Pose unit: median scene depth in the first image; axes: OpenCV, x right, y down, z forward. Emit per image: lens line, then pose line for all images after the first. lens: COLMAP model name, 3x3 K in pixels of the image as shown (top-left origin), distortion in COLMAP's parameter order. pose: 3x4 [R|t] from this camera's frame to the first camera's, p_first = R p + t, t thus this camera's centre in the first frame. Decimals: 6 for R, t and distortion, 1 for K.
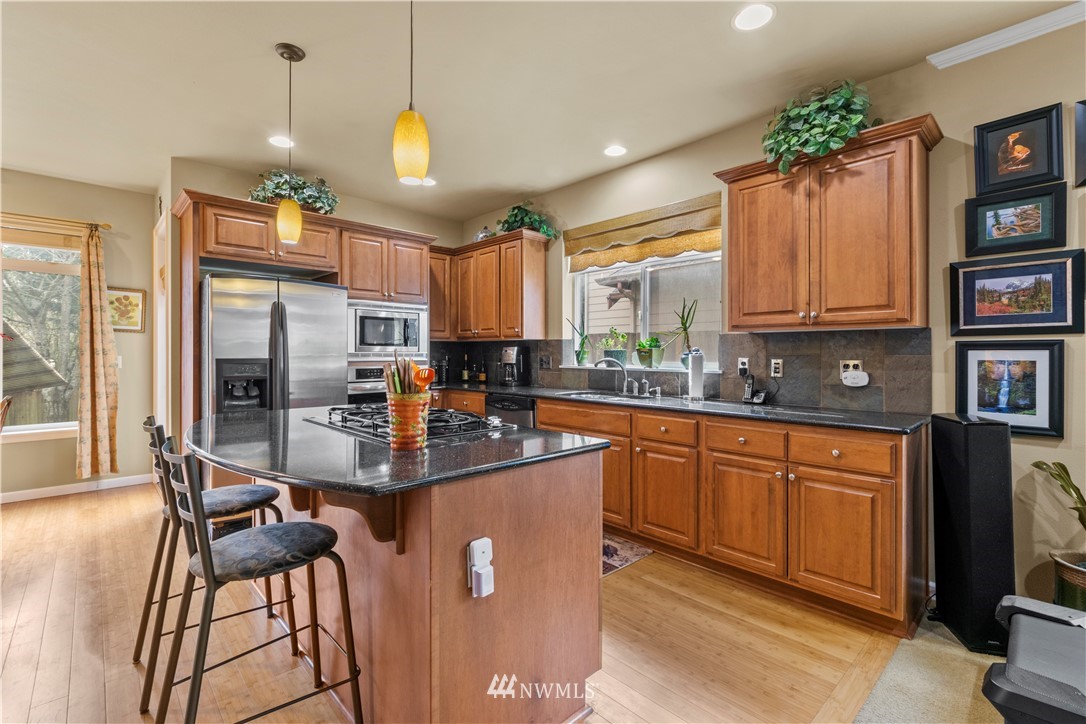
lens RADIAL K [[481.9, 0, 546.7], [0, 481.9, 356.9], [0, 0, 1]] dist [-0.002940, 0.000523]
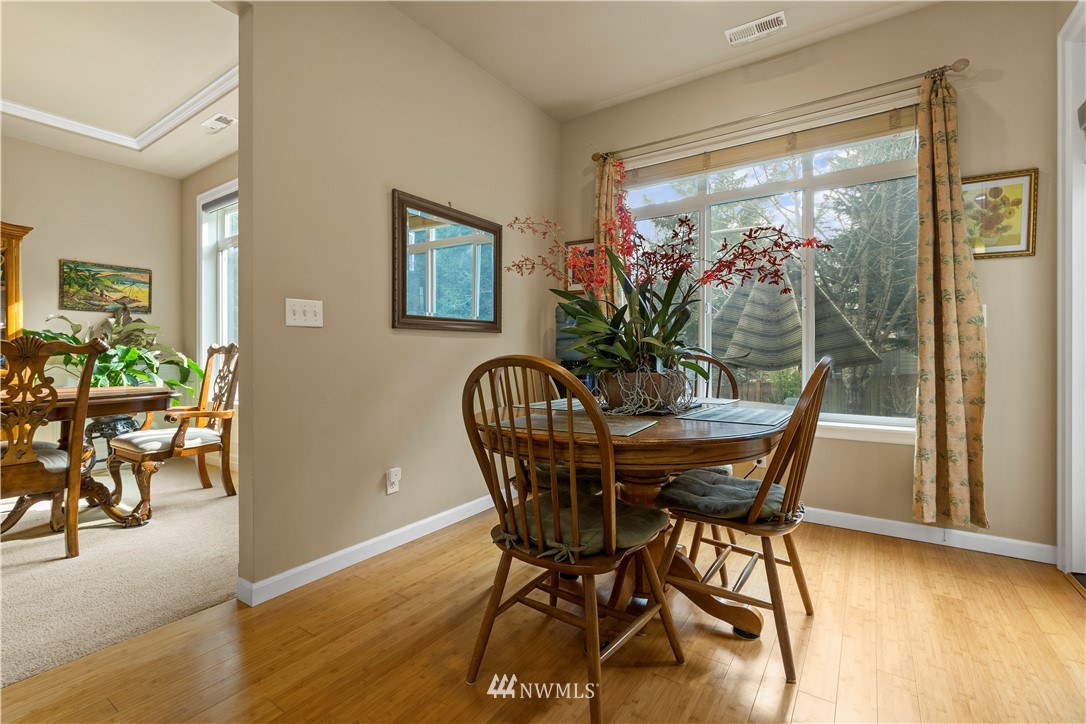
lens RADIAL K [[481.9, 0, 546.4], [0, 481.9, 361.8], [0, 0, 1]] dist [-0.002940, 0.000523]
pose [[0.179492, -0.003907, -0.983752, -0.472377], [0.003193, 0.999989, -0.003389, 0.063870], [0.983754, -0.002533, 0.179503, 0.448582]]
